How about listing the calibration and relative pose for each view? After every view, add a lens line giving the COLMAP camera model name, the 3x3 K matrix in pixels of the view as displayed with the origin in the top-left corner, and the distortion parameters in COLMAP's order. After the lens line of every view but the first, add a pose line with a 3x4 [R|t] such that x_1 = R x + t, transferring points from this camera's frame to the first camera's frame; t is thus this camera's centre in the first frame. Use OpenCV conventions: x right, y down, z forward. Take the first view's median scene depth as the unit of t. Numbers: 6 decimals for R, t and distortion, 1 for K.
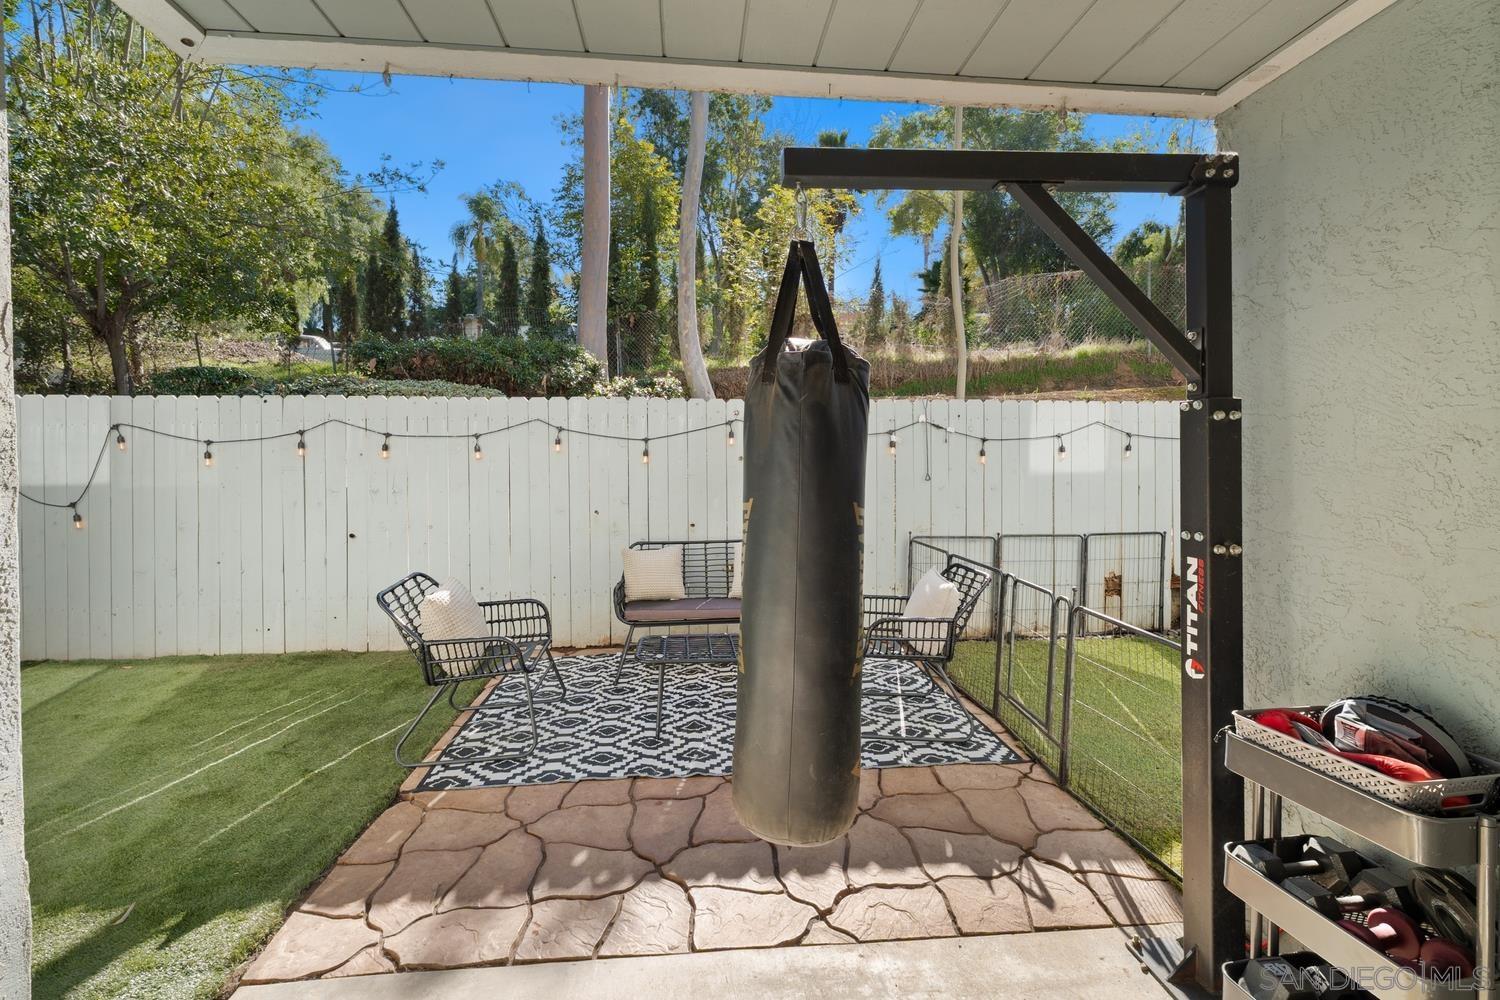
lens RADIAL K [[643.4, 0, 752.7], [0, 643.4, 464.0], [0, 0, 1]] dist [0.004051, 0.001094]
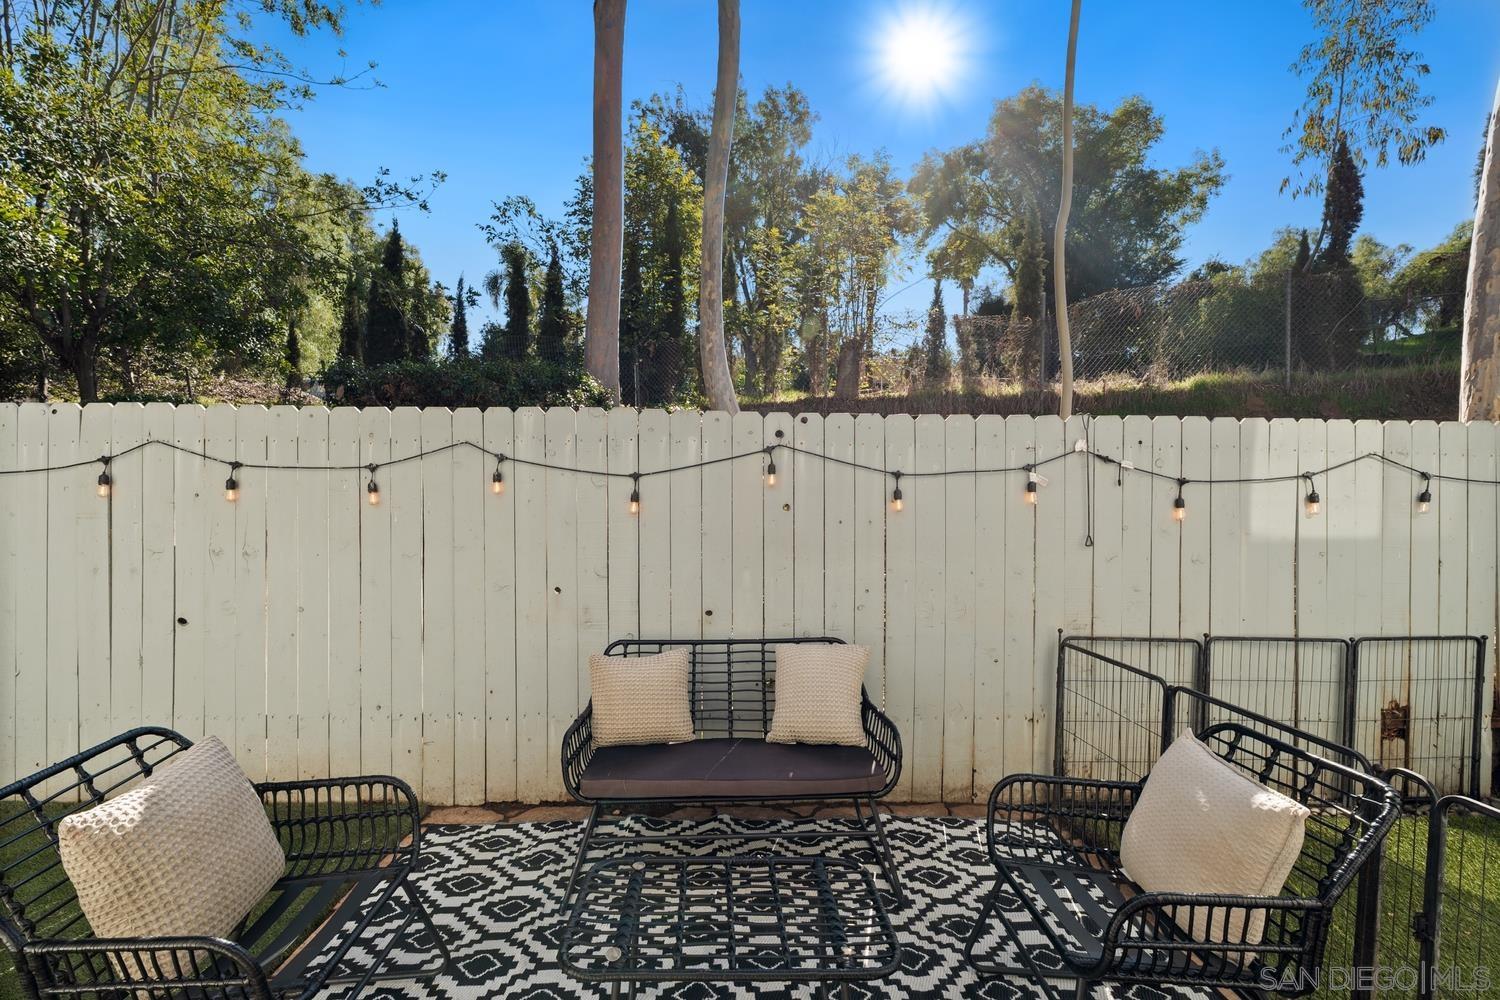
lens RADIAL K [[639.4, 0, 745.4], [0, 639.4, 502.2], [0, 0, 1]] dist [0.011491, 0.000164]
pose [[0.998248, 0.009863, -0.058335, -0.020927], [-0.011141, 0.999704, -0.021620, 0.000101], [0.058104, 0.022232, 0.998063, 0.352171]]
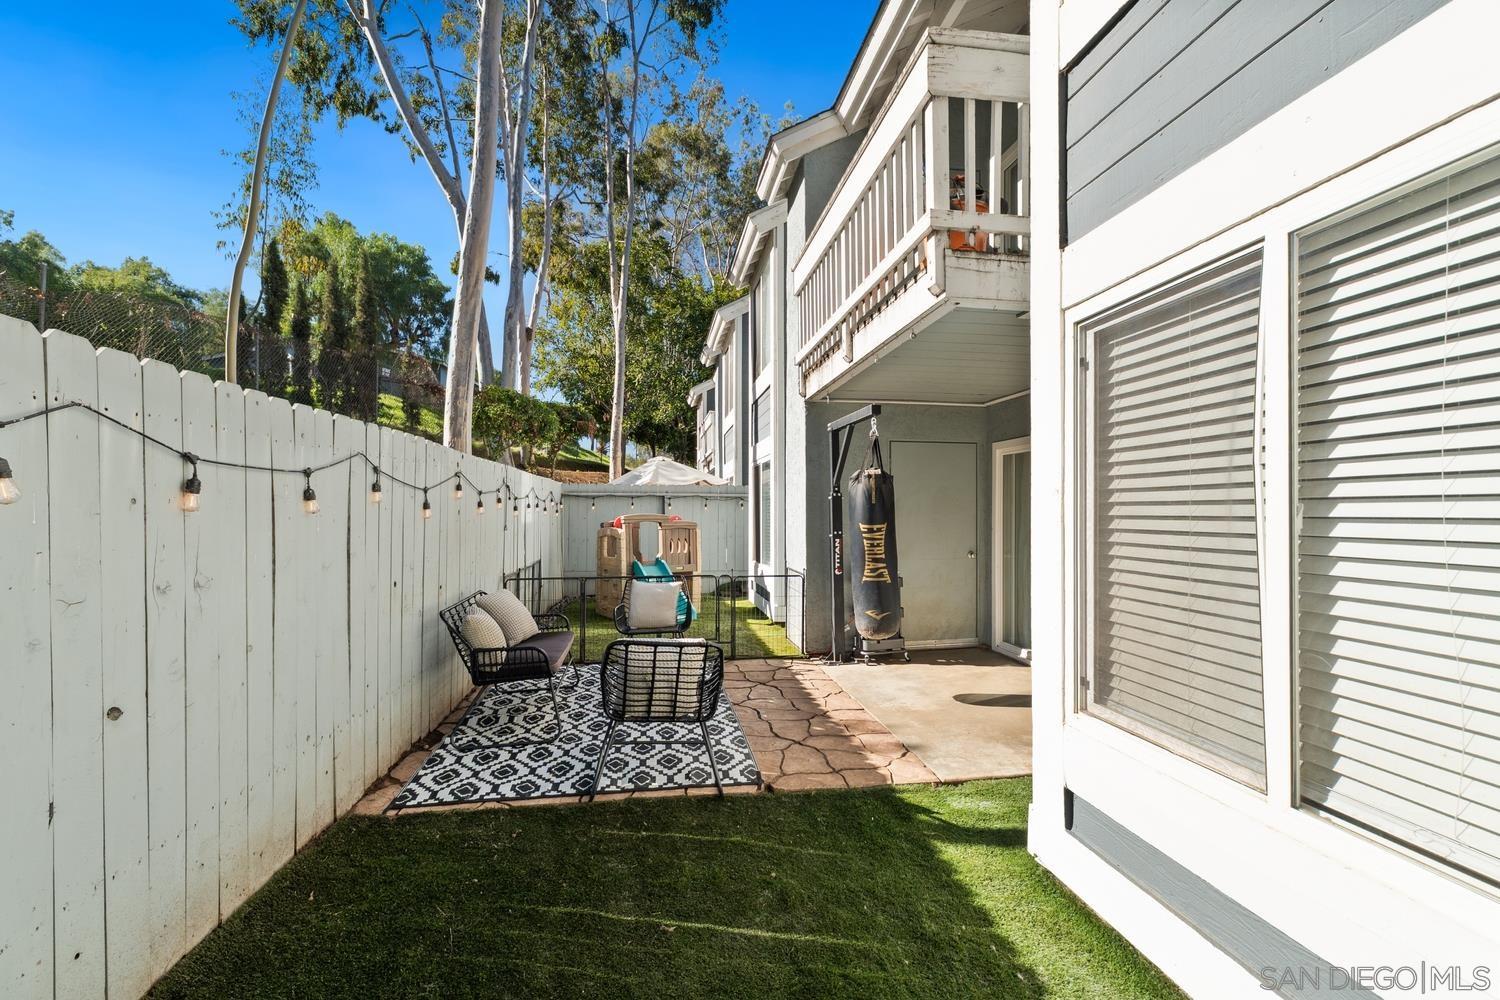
lens RADIAL K [[625.1, 0, 749.4], [0, 625.1, 502.5], [0, 0, 1]] dist [0.004237, 0.000404]
pose [[-0.058157, 0.017840, 0.998148, -0.928949], [0.016025, 0.999728, -0.016934, -0.001009], [-0.998179, 0.015010, -0.058428, 0.587662]]
